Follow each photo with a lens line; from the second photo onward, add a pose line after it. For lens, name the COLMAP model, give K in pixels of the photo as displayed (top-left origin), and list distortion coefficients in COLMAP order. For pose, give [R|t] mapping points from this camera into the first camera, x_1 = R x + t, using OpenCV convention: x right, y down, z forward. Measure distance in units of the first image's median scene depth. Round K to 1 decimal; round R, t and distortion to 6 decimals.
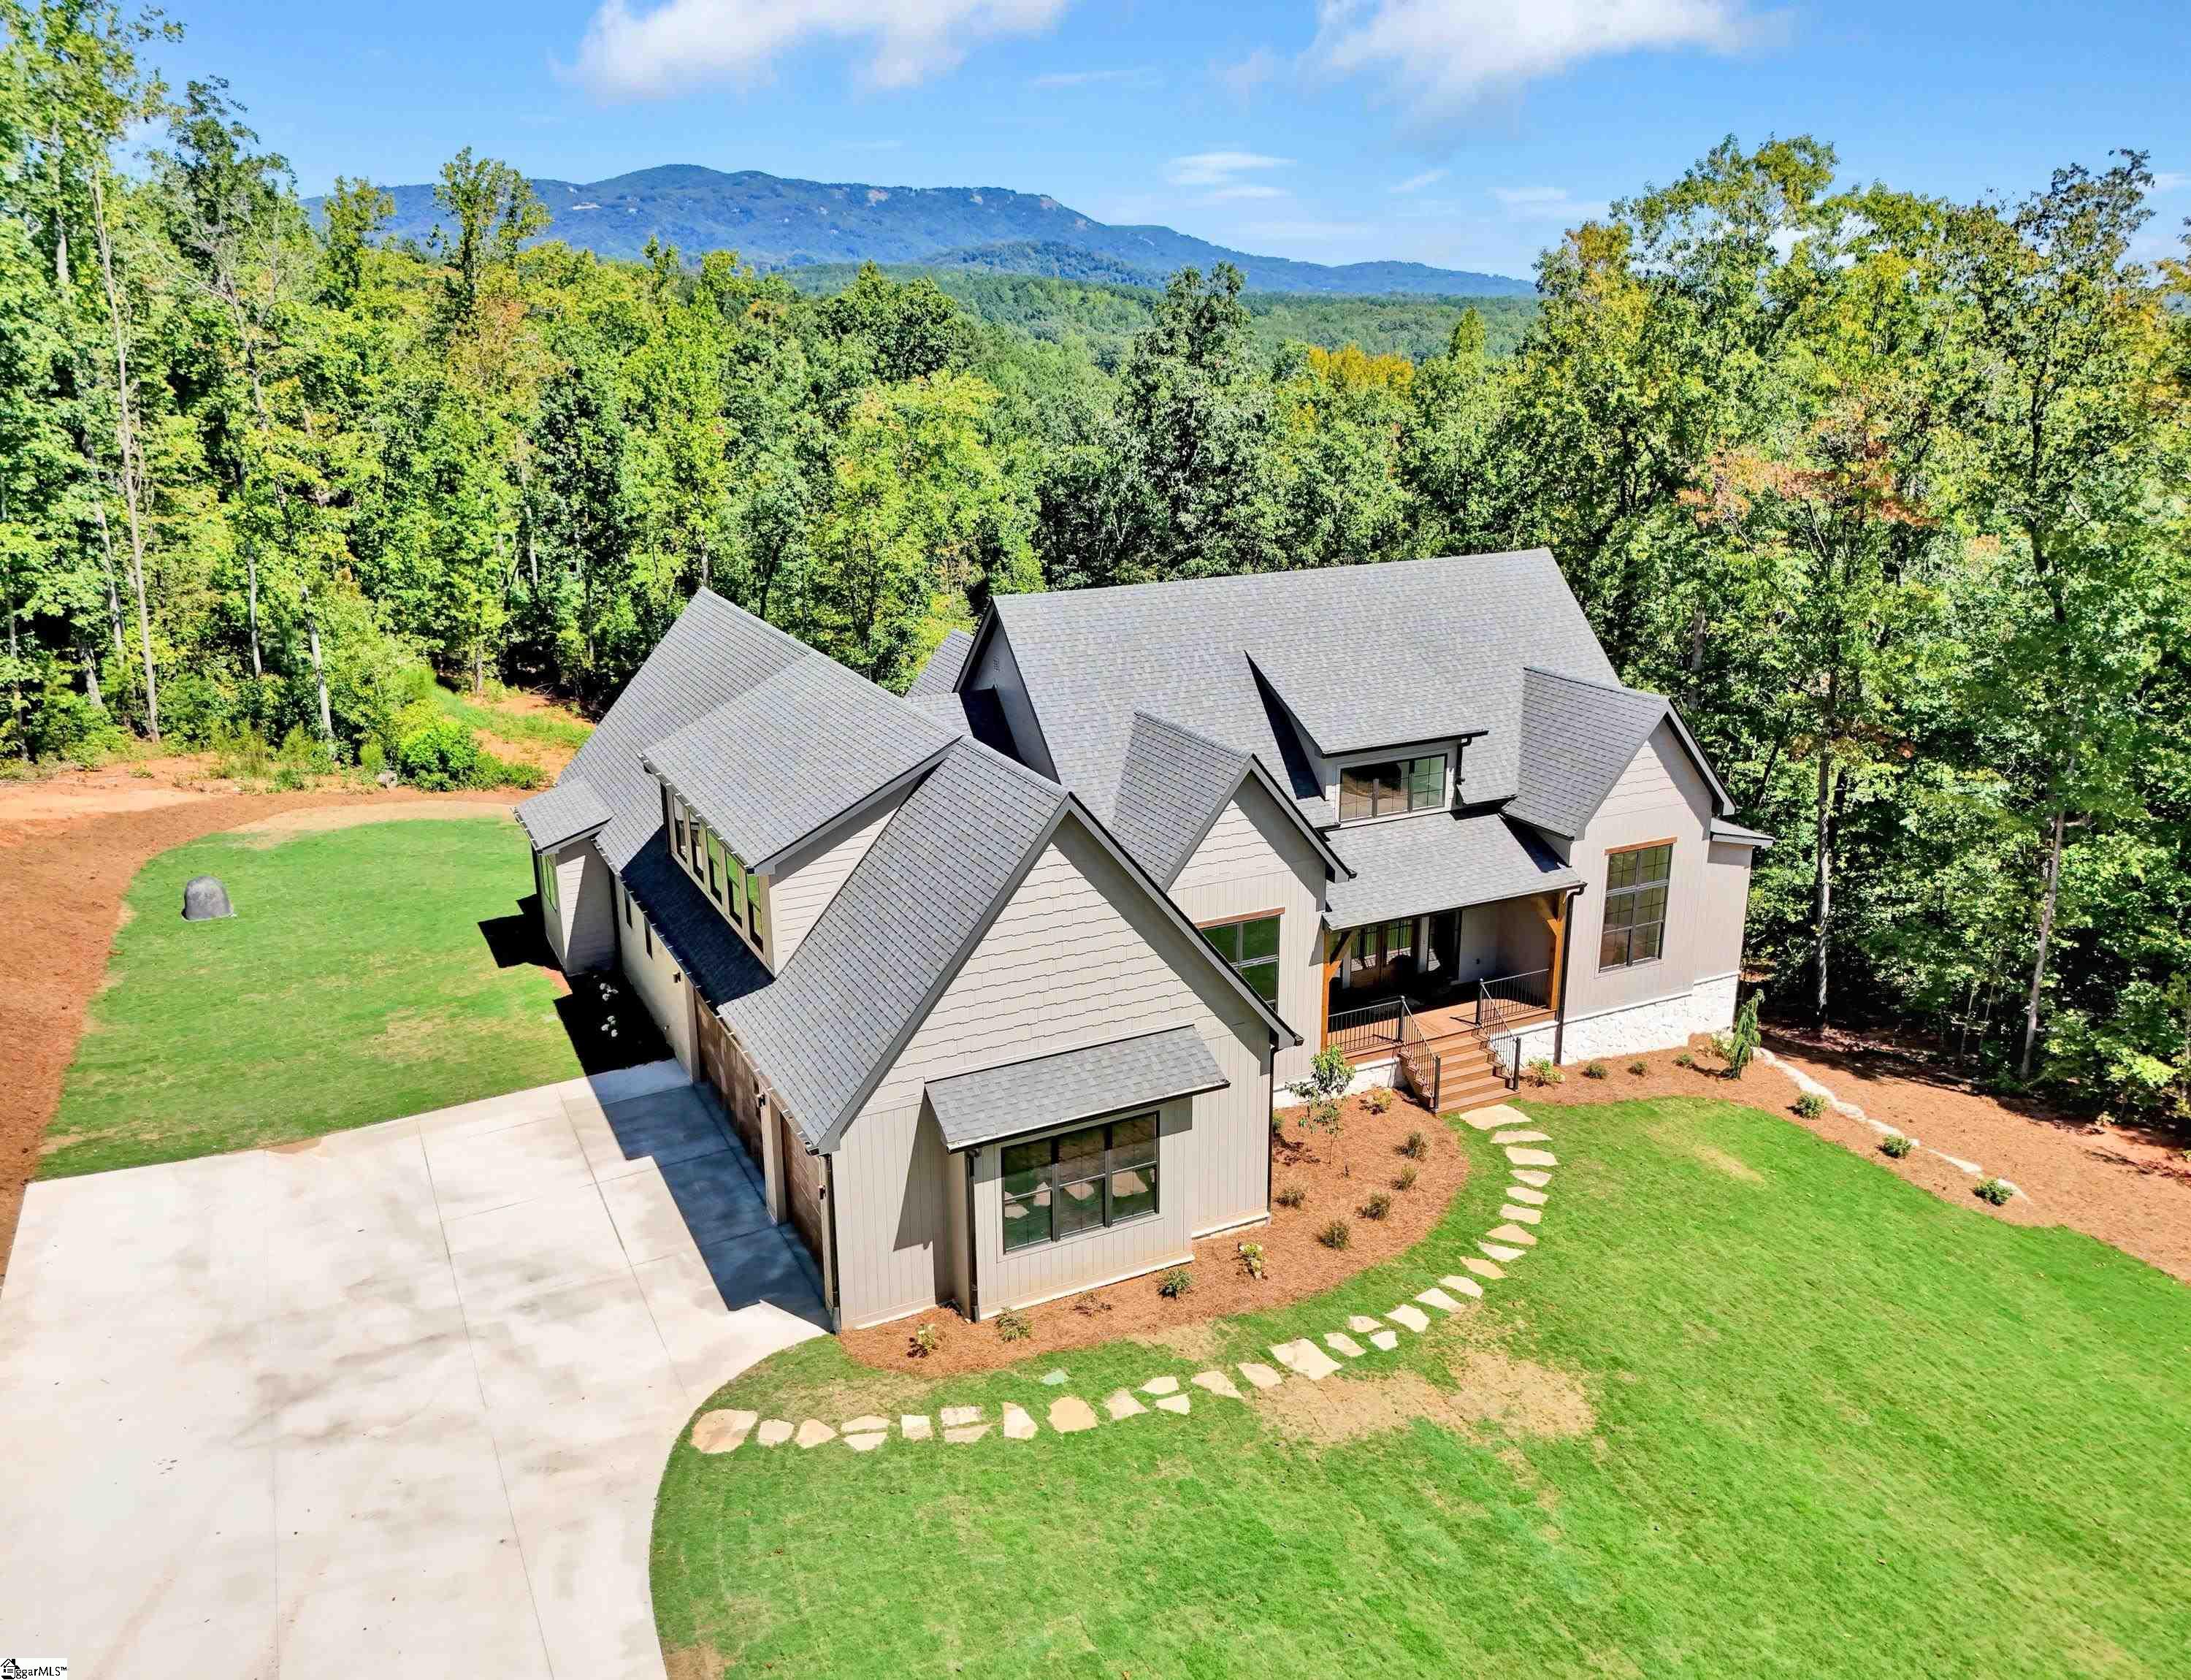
lens RADIAL K [[1674.6, 0, 1095.5], [0, 1674.6, 840.0], [0, 0, 1]] dist [0.033918, -0.003039]
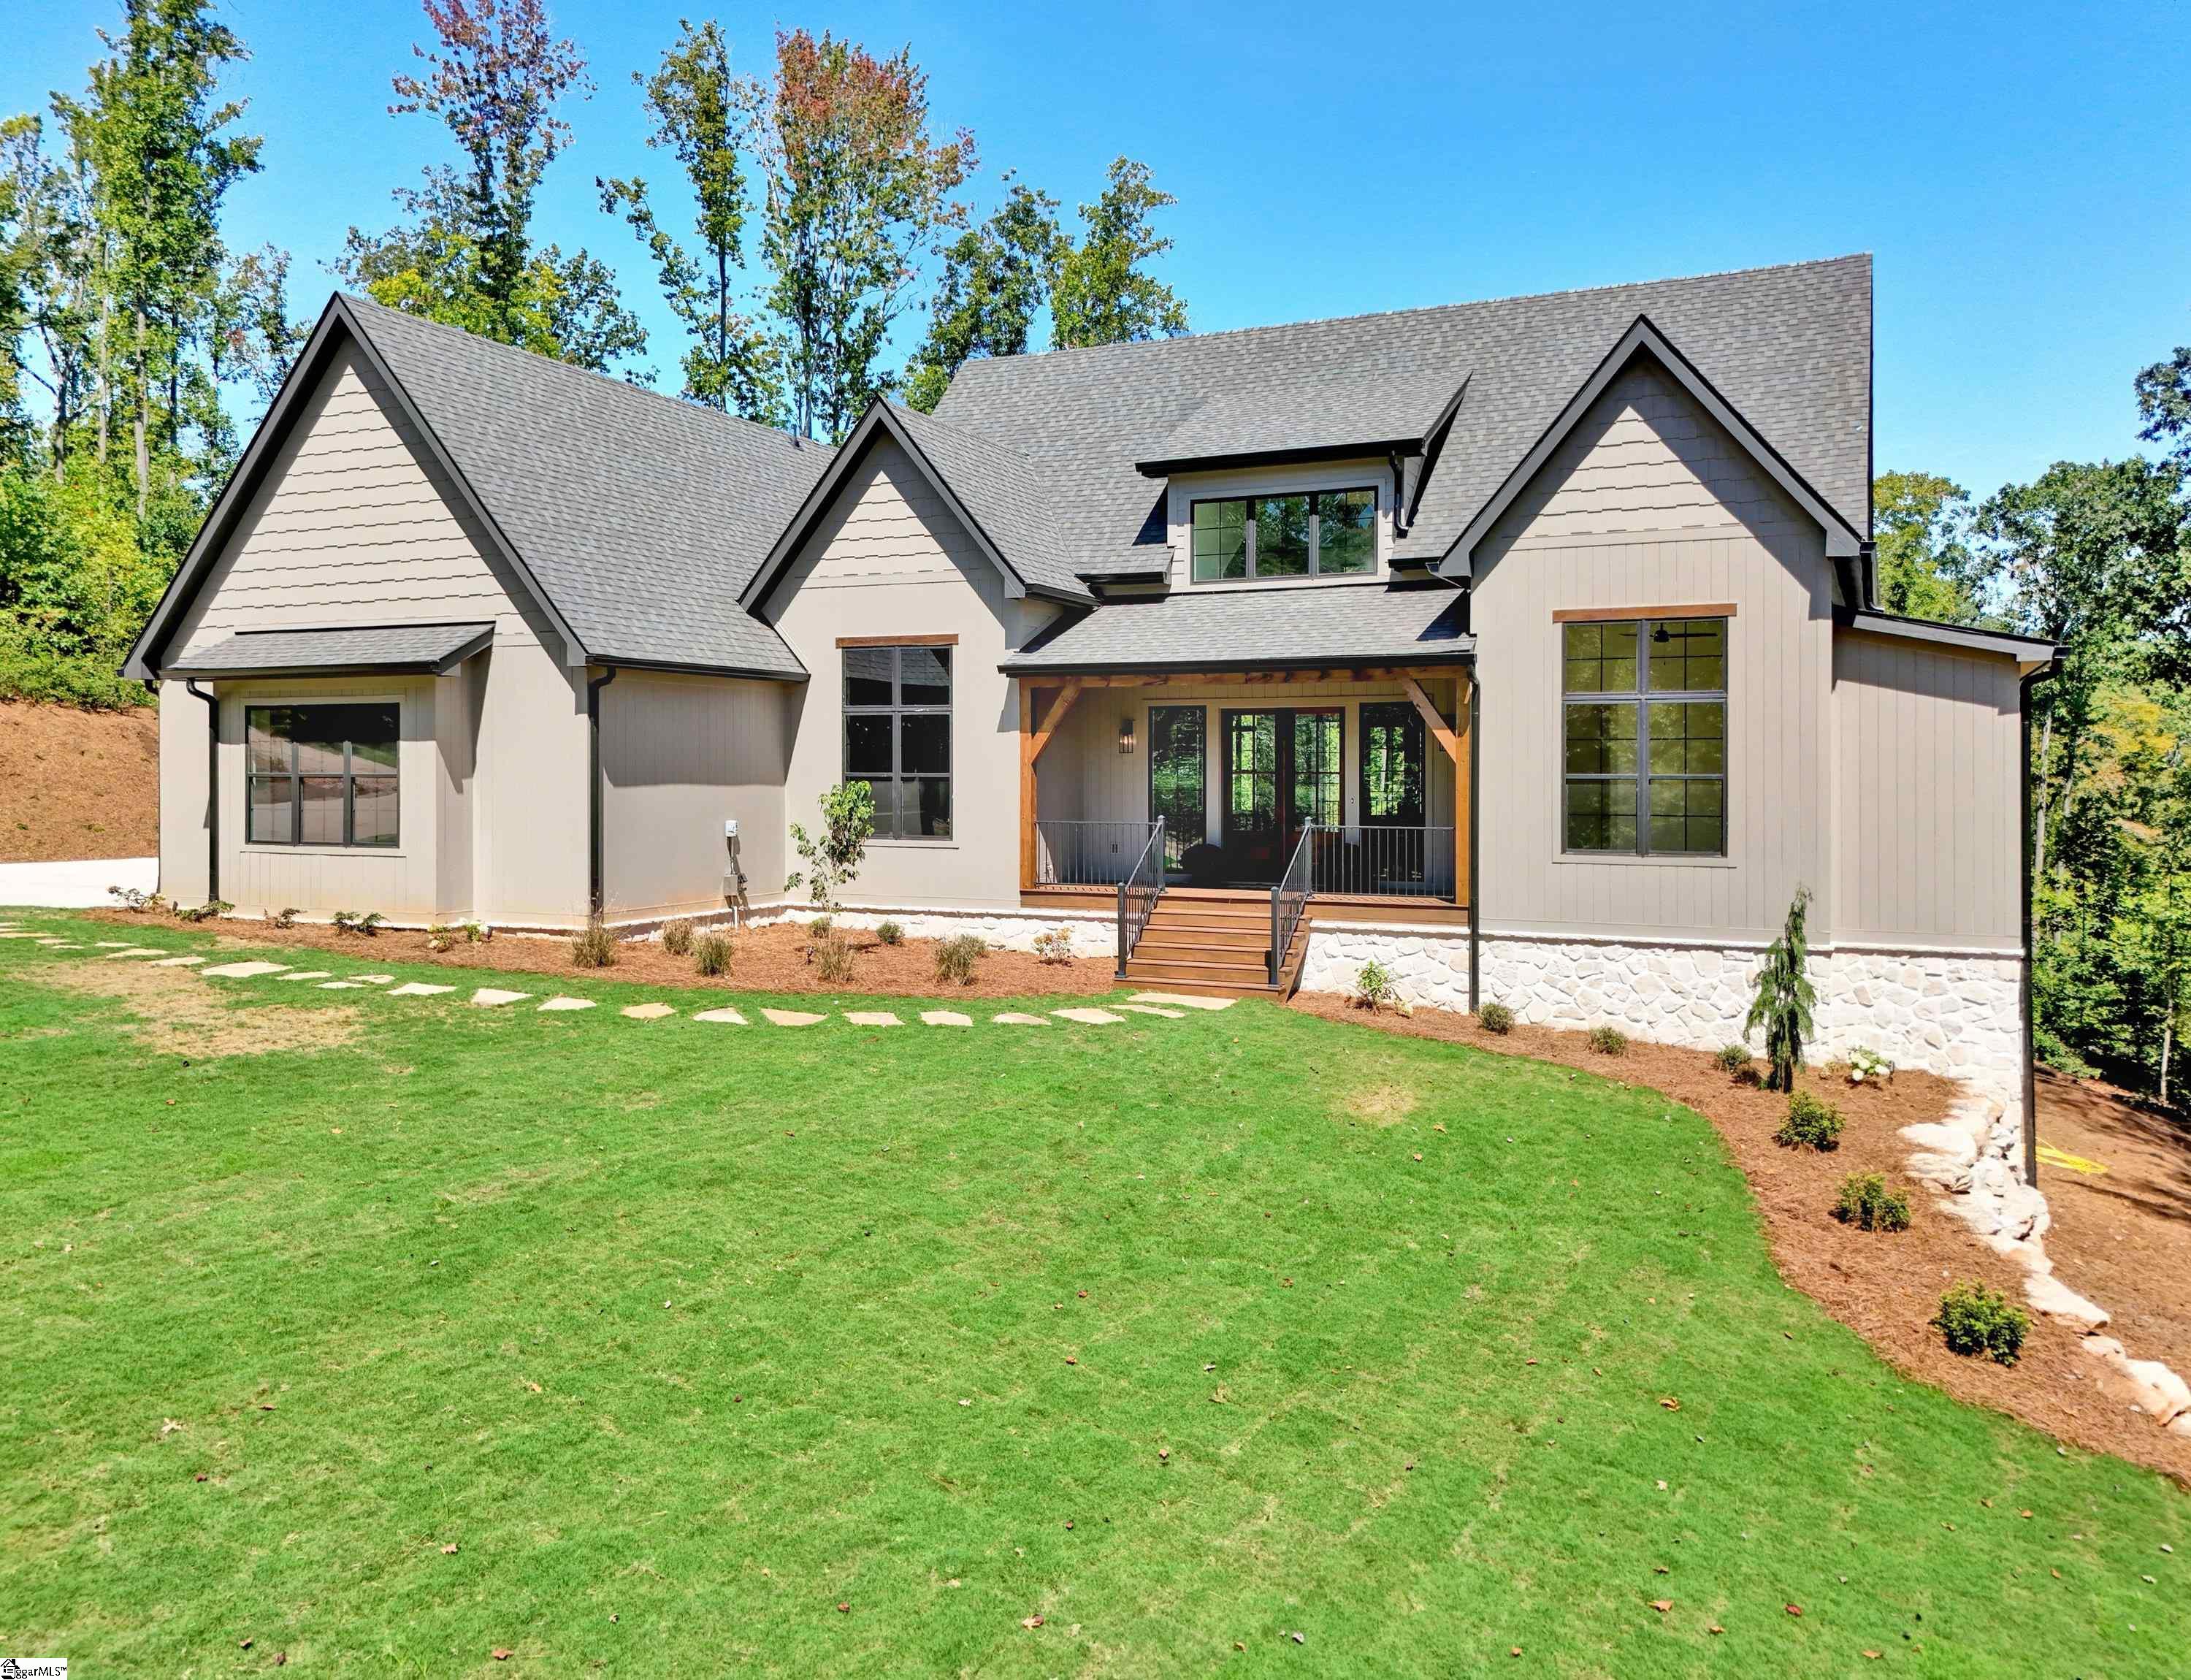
lens RADIAL K [[1674.6, 0, 1095.5], [0, 1674.6, 840.0], [0, 0, 1]] dist [0.033918, -0.003039]
pose [[0.637443, 0.043004, -0.769297, 0.631438], [-0.235009, 0.961716, -0.140969, 0.189692], [0.733783, 0.270652, 0.623145, 0.561997]]
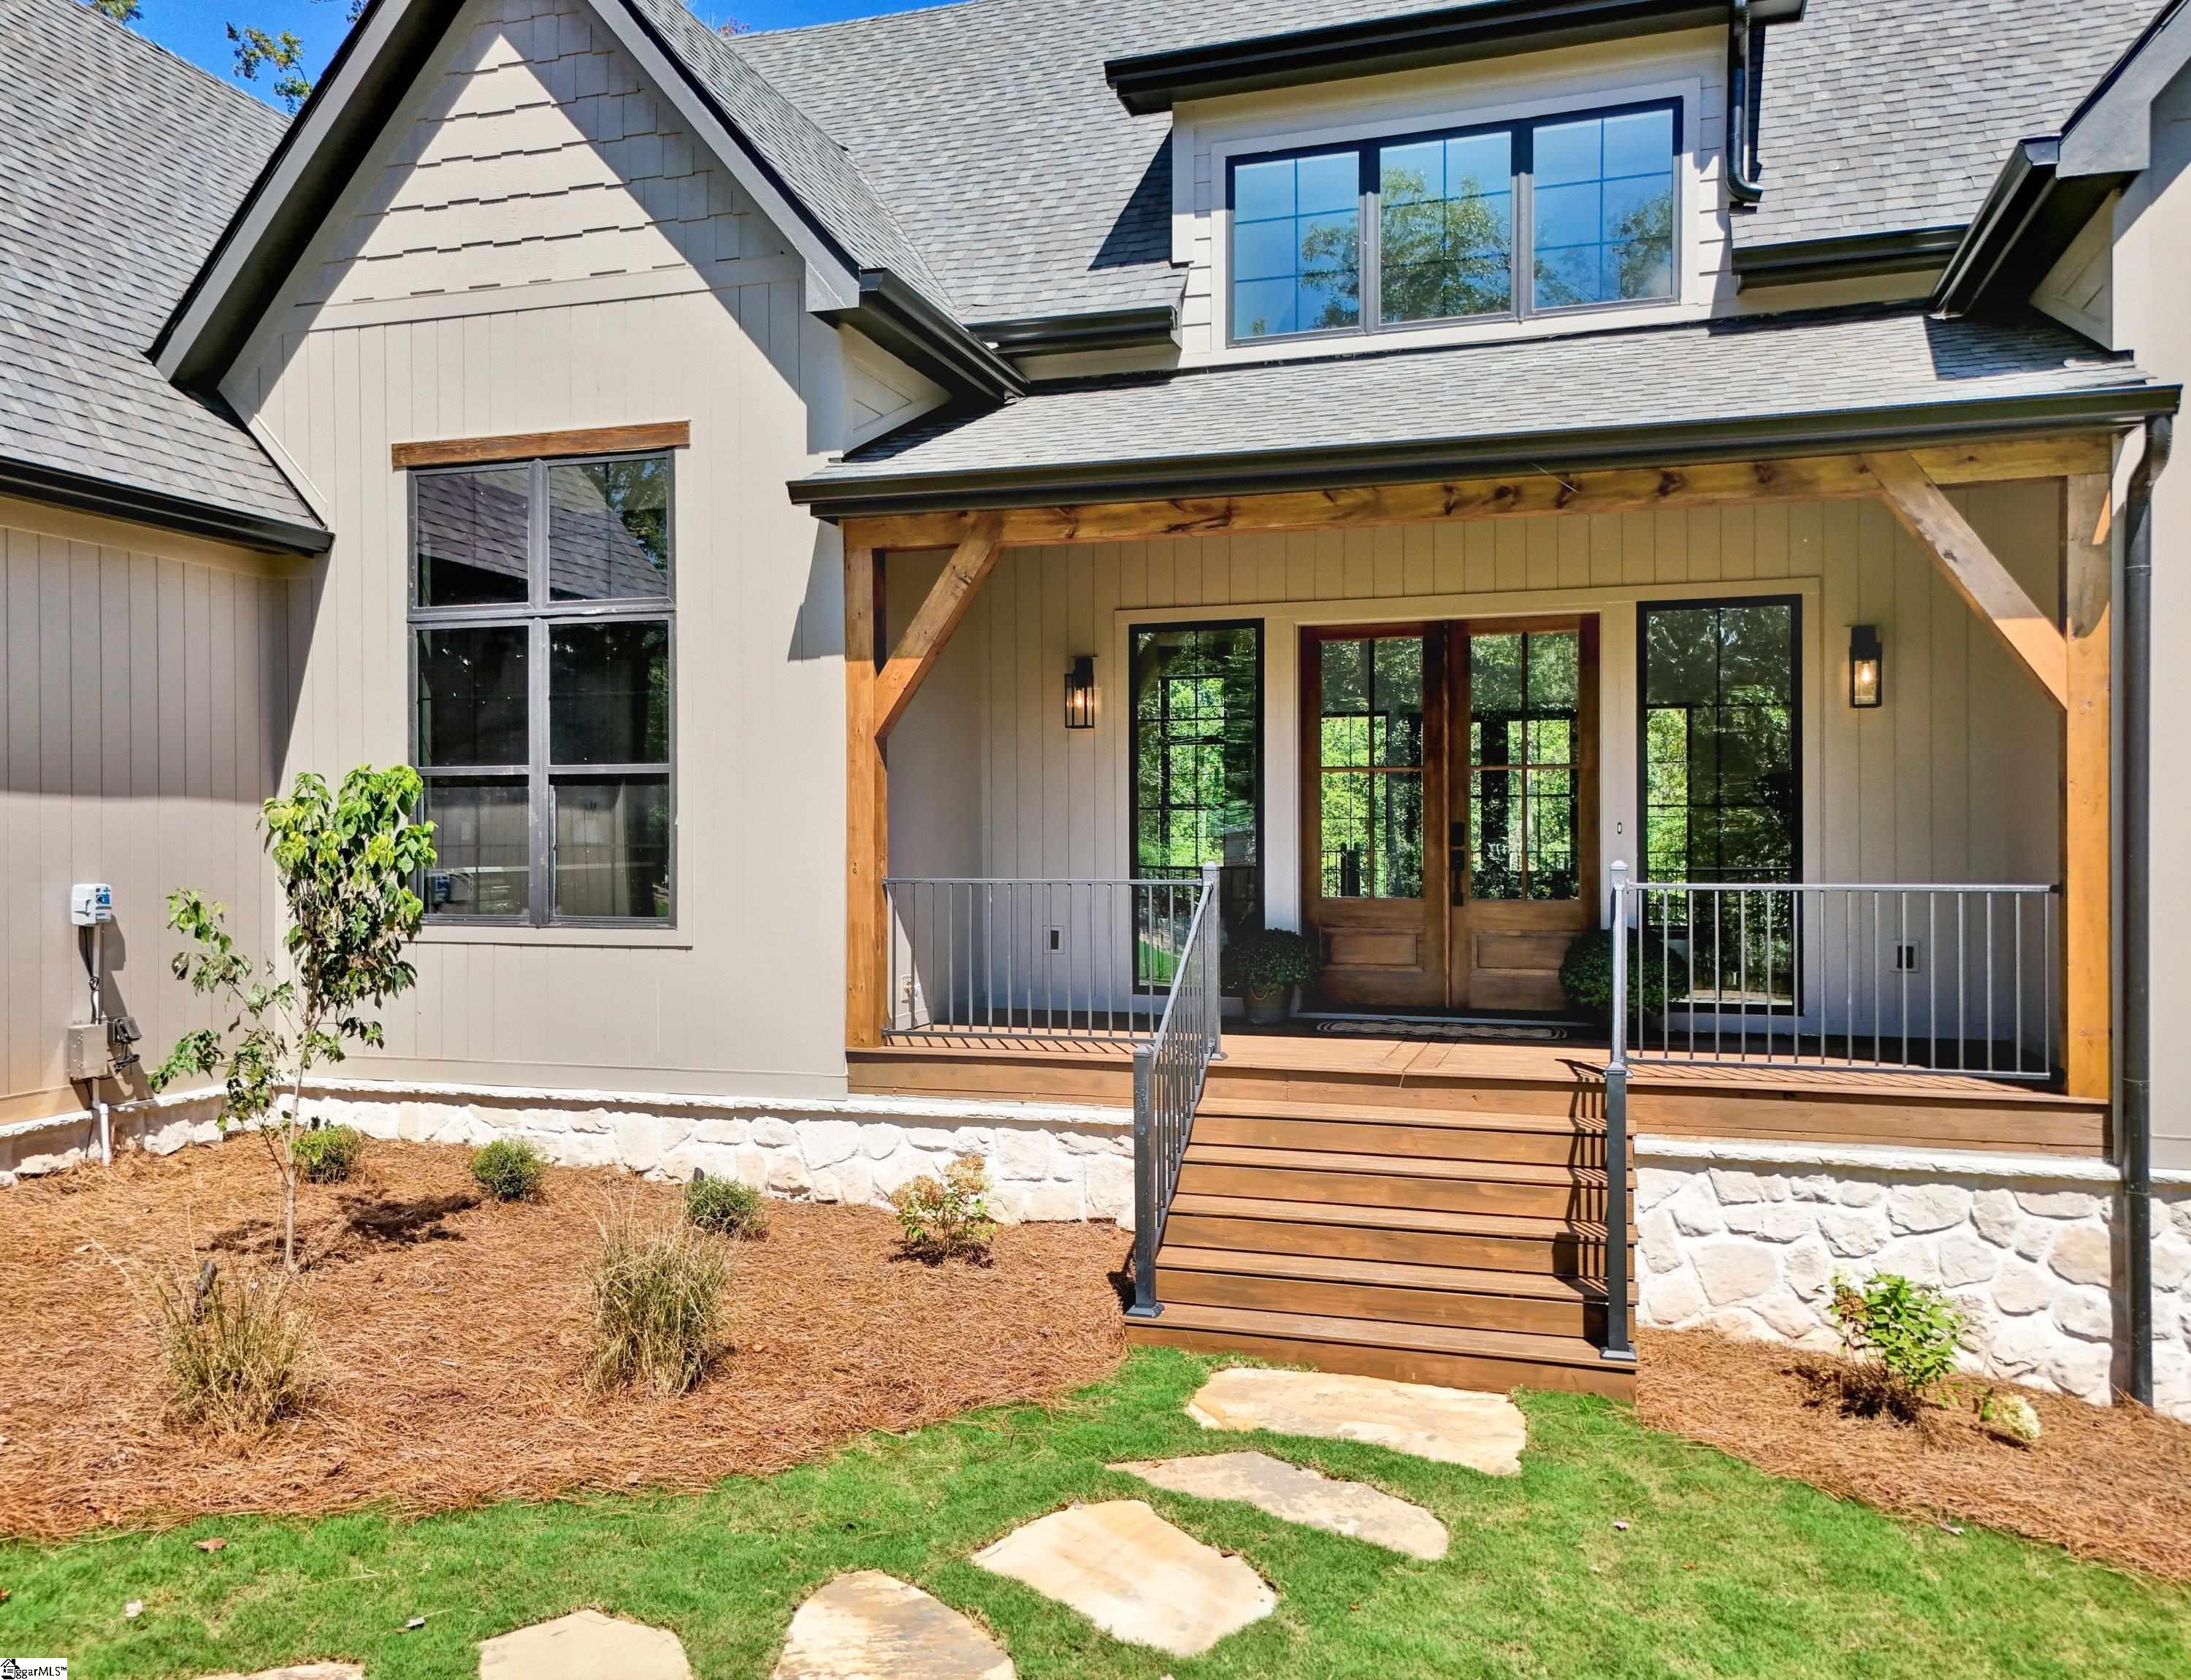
lens RADIAL K [[1674.6, 0, 1095.5], [0, 1674.6, 840.0], [0, 0, 1]] dist [0.033918, -0.003039]
pose [[0.730203, 0.008721, -0.683175, 0.327822], [-0.206606, 0.955923, -0.208626, 0.139971], [0.651243, 0.293487, 0.699820, 0.778115]]
